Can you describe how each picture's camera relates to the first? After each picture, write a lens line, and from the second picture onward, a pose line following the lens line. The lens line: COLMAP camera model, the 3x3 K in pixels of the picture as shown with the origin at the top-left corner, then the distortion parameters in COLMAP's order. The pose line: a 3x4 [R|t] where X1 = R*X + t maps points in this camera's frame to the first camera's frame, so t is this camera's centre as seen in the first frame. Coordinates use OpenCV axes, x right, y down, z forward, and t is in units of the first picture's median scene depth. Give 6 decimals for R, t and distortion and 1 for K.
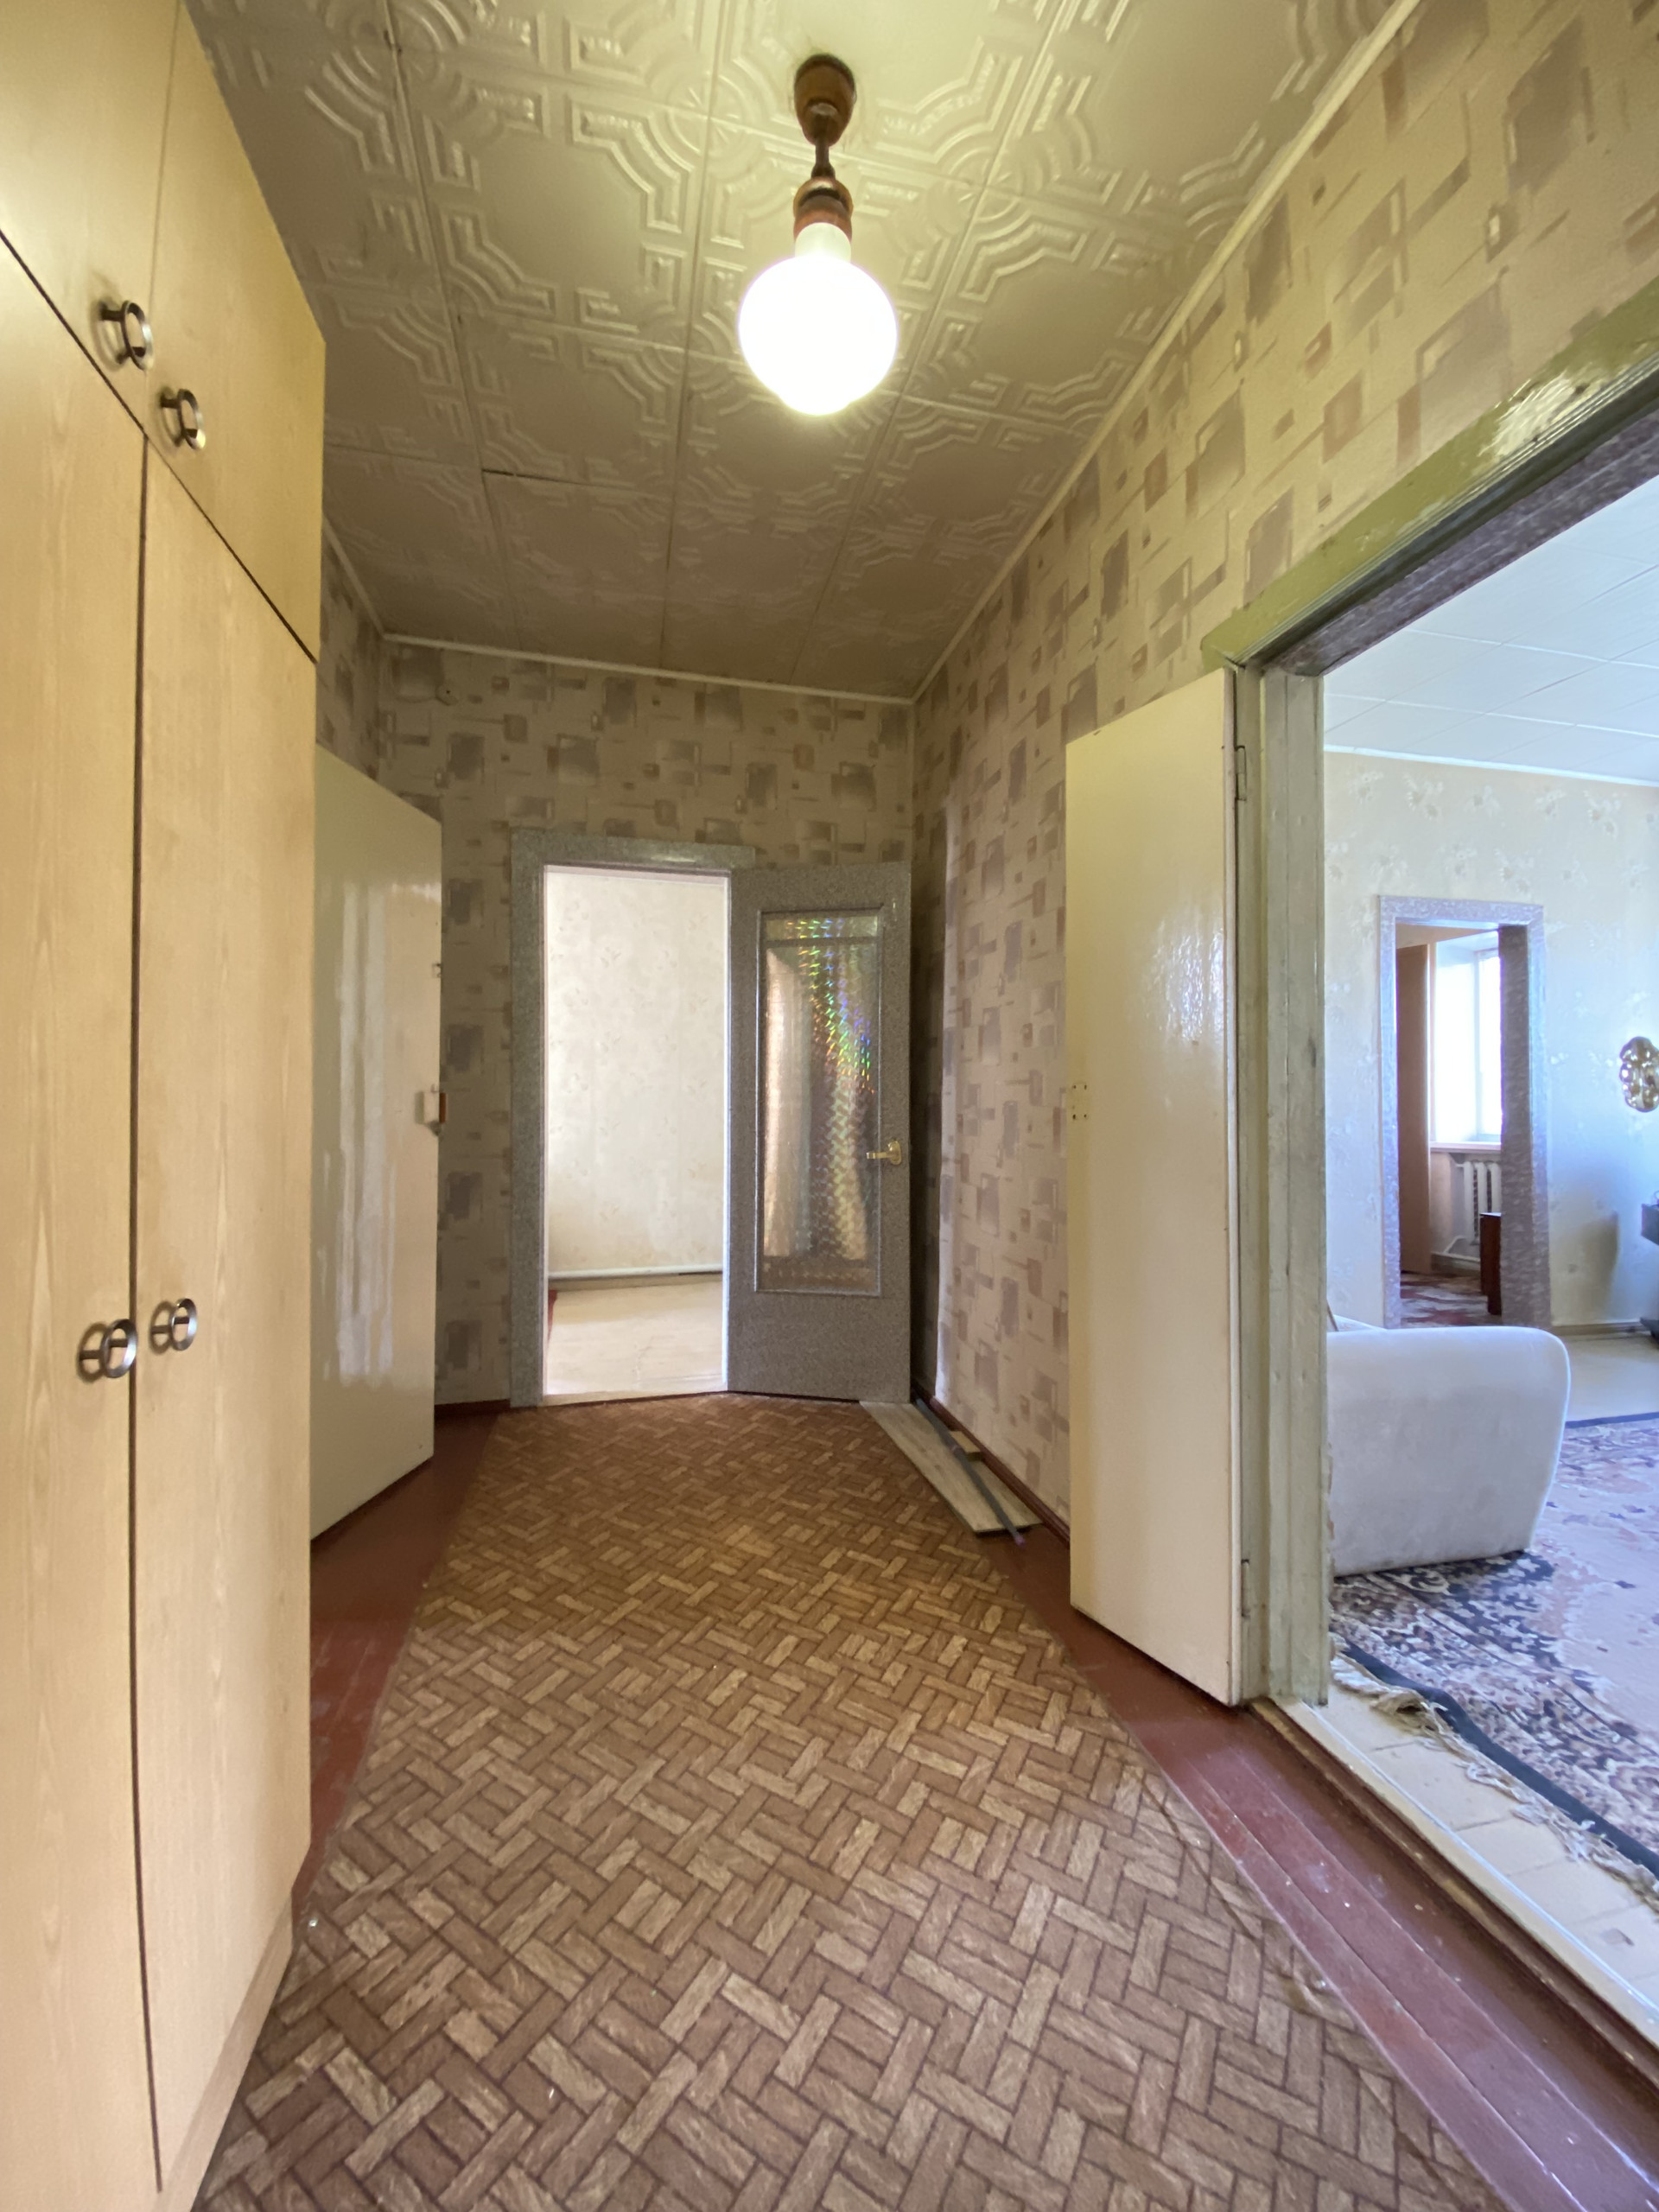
lens RADIAL K [[892.7, 0, 824.2], [0, 892.7, 1100.9], [0, 0, 1]] dist [-0.004312, -0.005705]
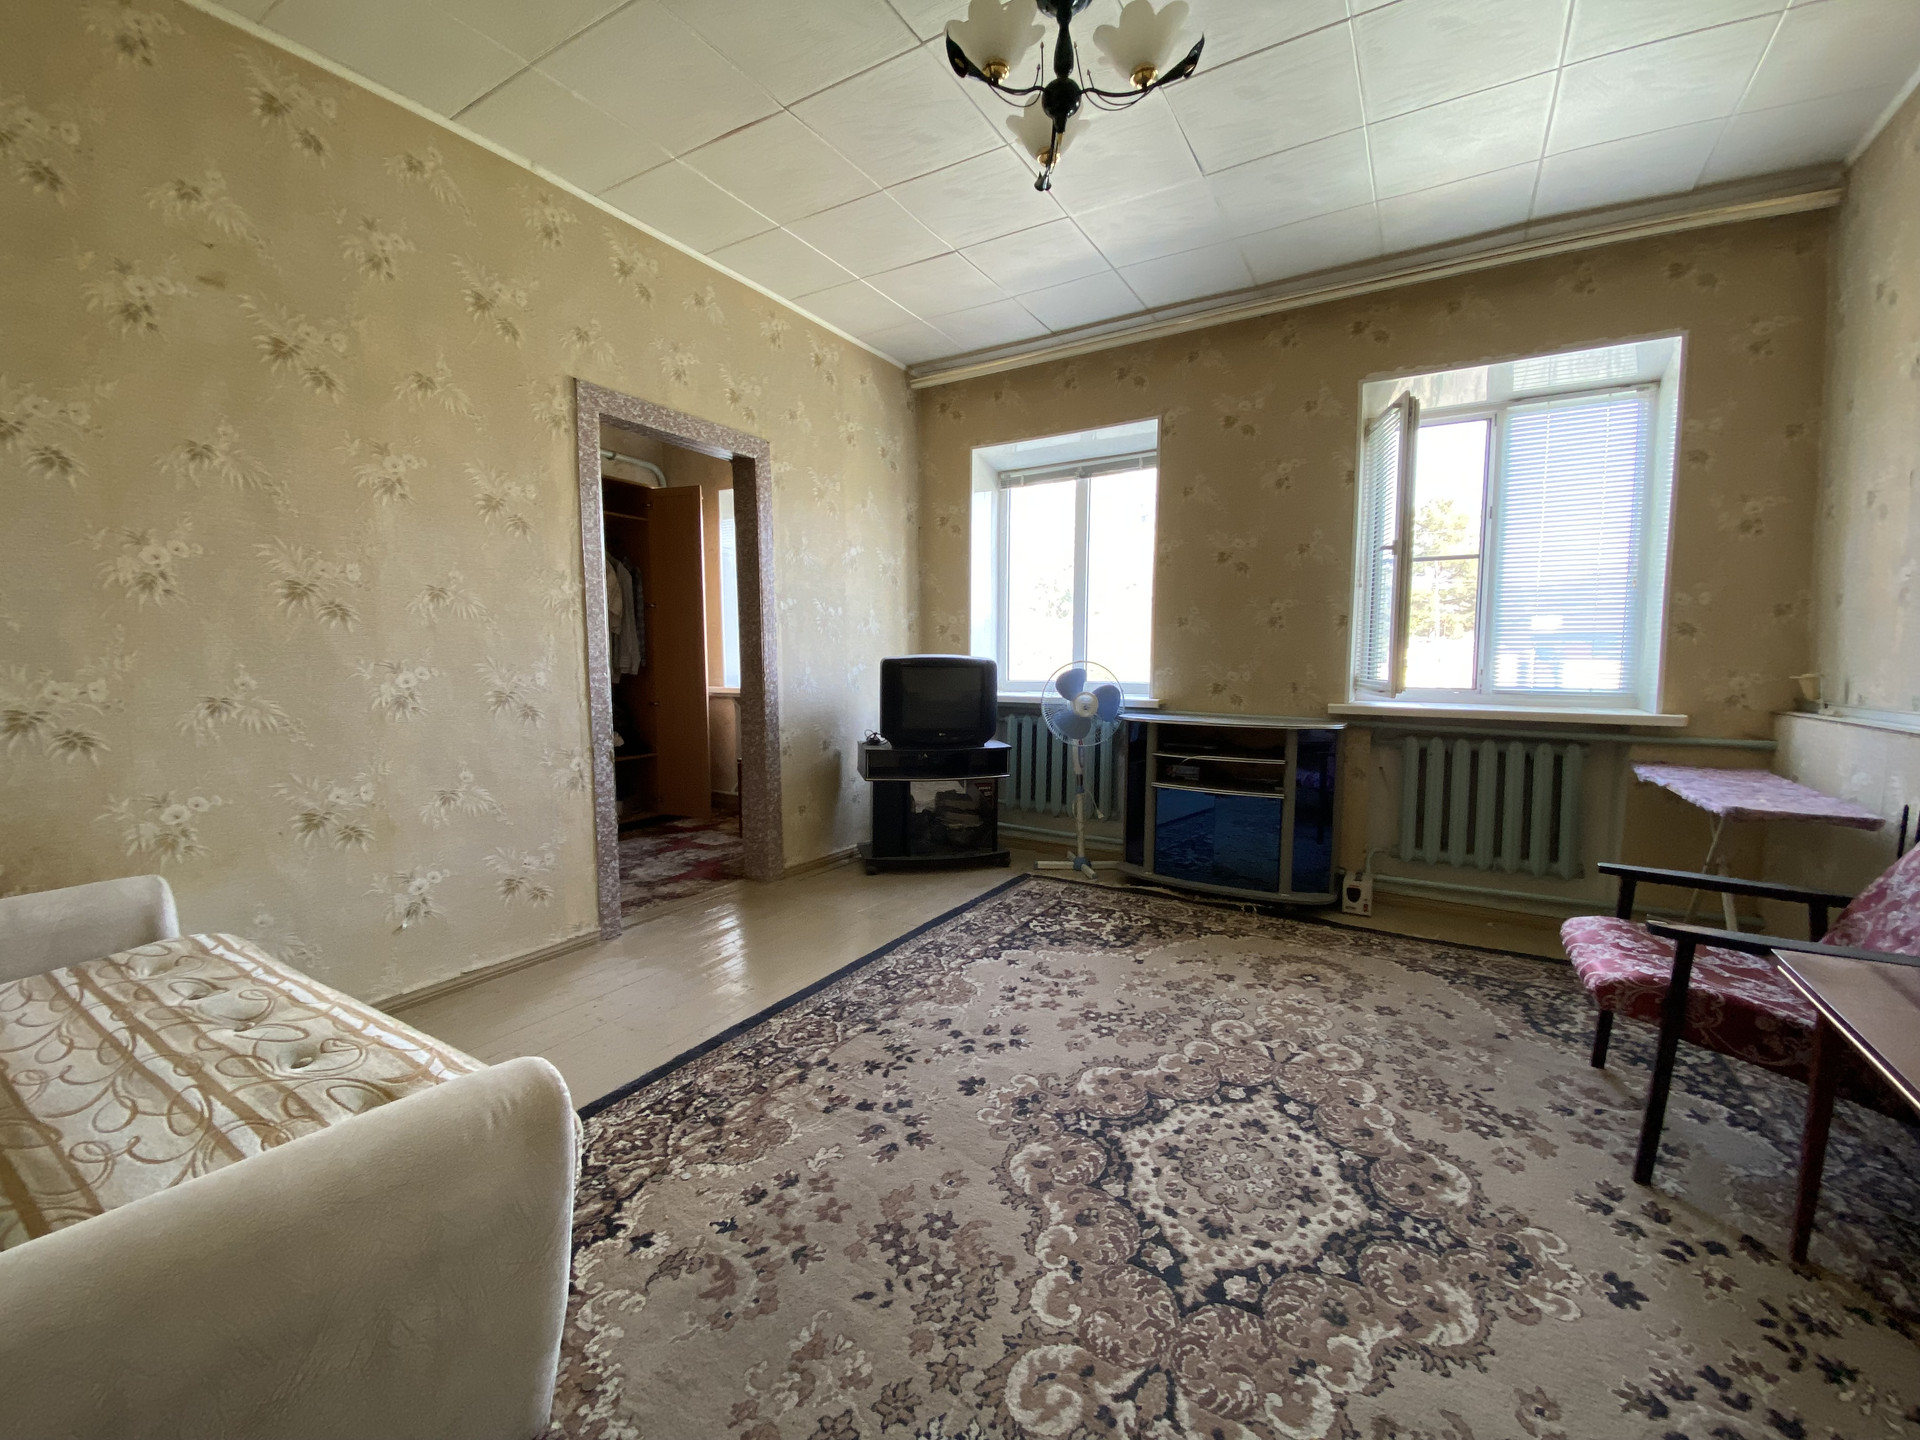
lens RADIAL K [[774.9, 0, 948.9], [0, 774.9, 705.0], [0, 0, 1]] dist [-0.004312, -0.005705]
pose [[0.703087, -0.043671, 0.709762, 0.355473], [-0.007094, 0.997632, 0.068411, 0.005770], [-0.711068, -0.053134, 0.701112, 0.273435]]
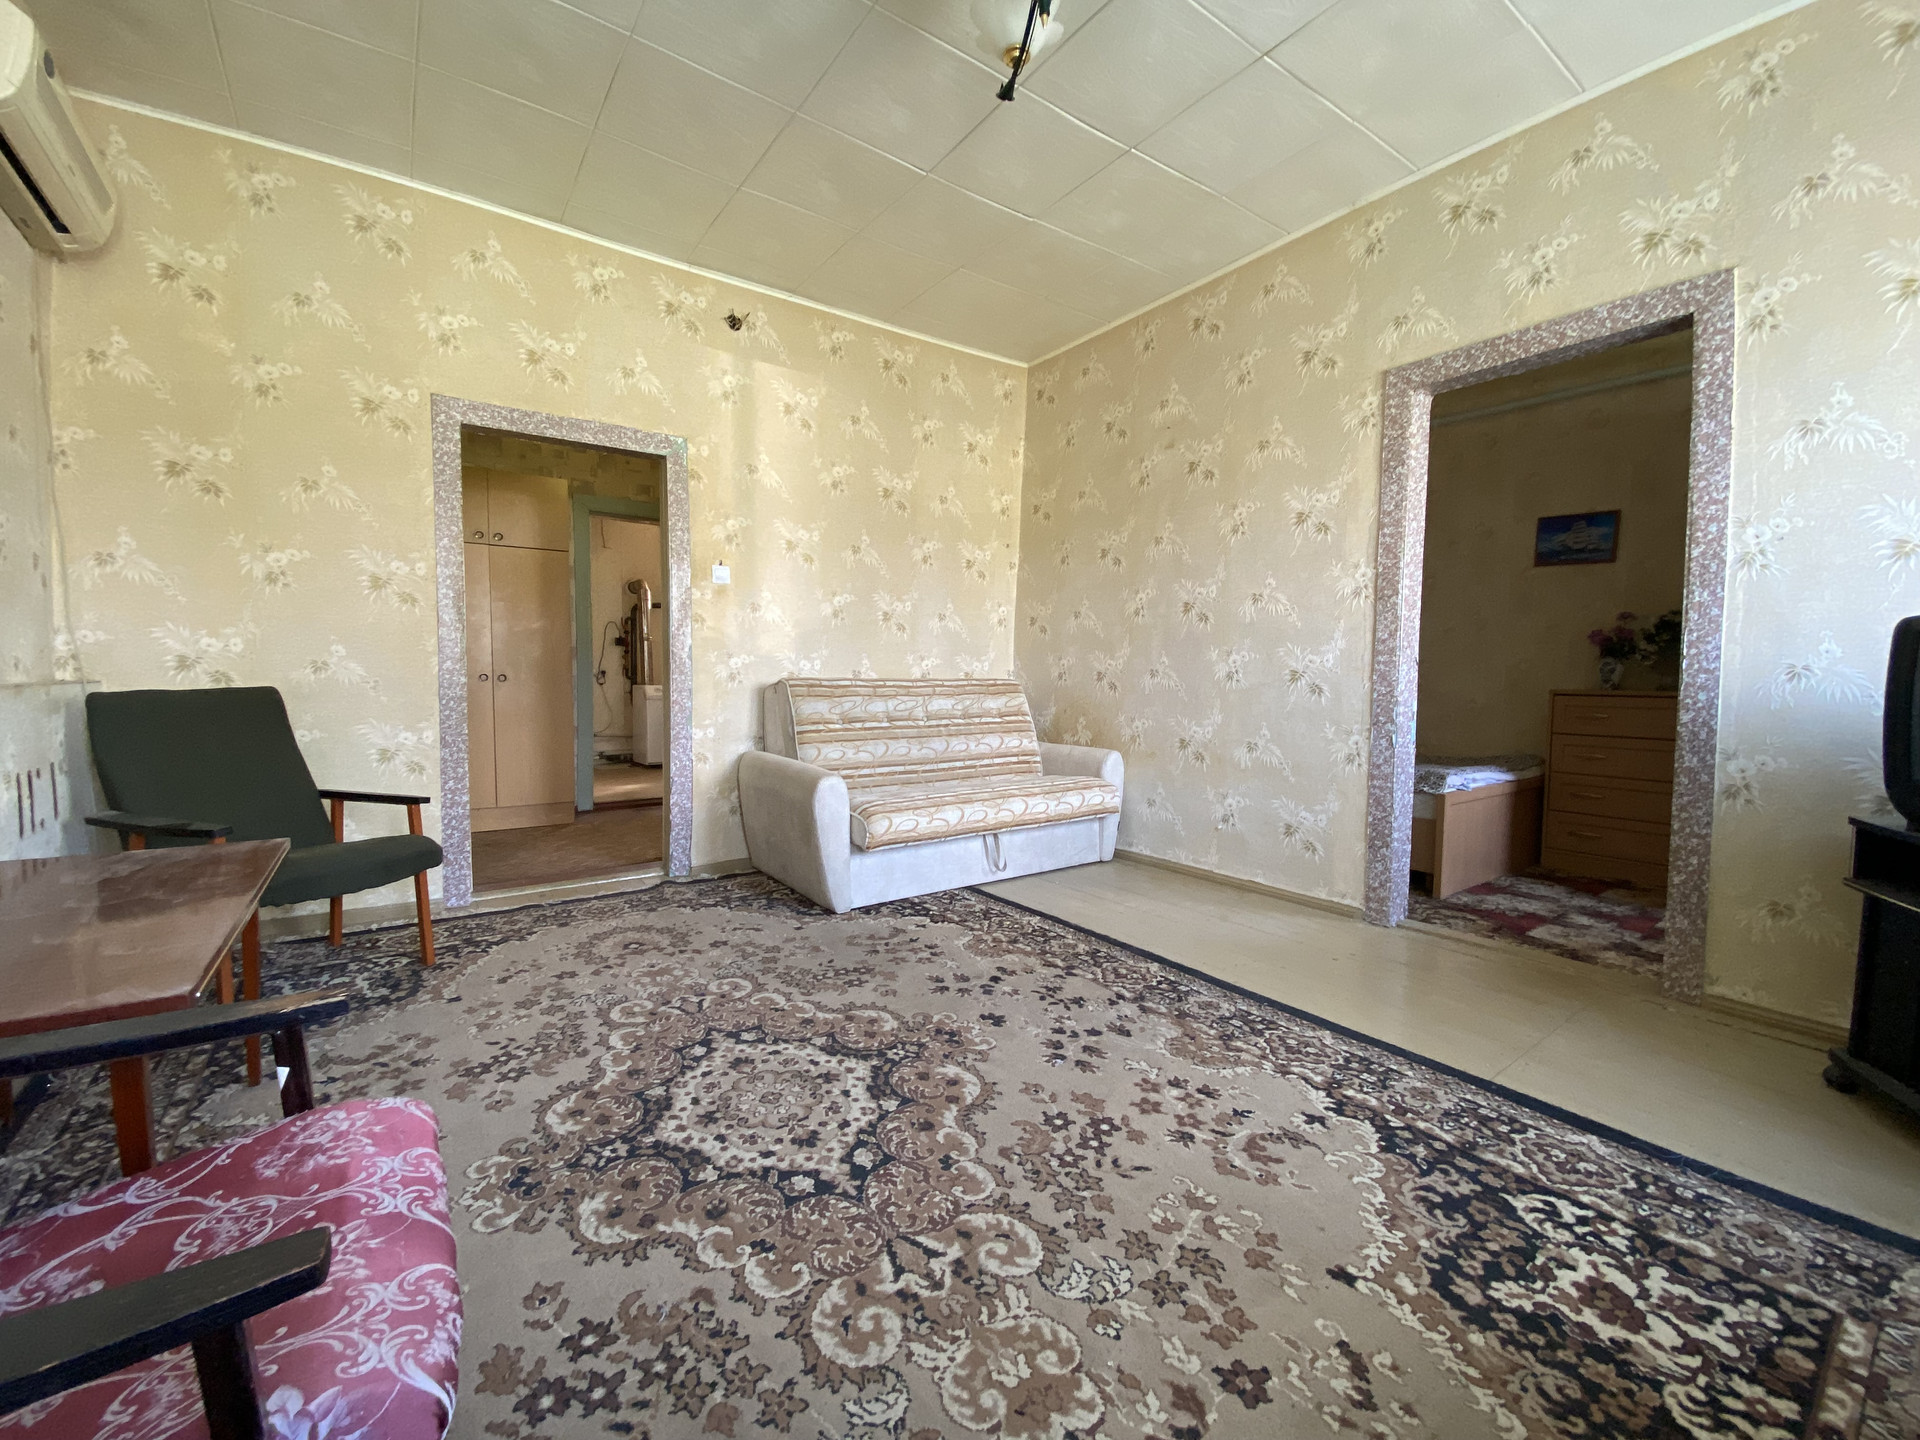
lens RADIAL K [[774.9, 0, 968.7], [0, 774.9, 704.0], [0, 0, 1]] dist [-0.004312, -0.005705]
pose [[0.402097, 0.048603, -0.914306, 1.156111], [-0.006815, 0.998721, 0.050094, 0.037787], [0.915572, -0.013912, 0.401914, 0.367707]]
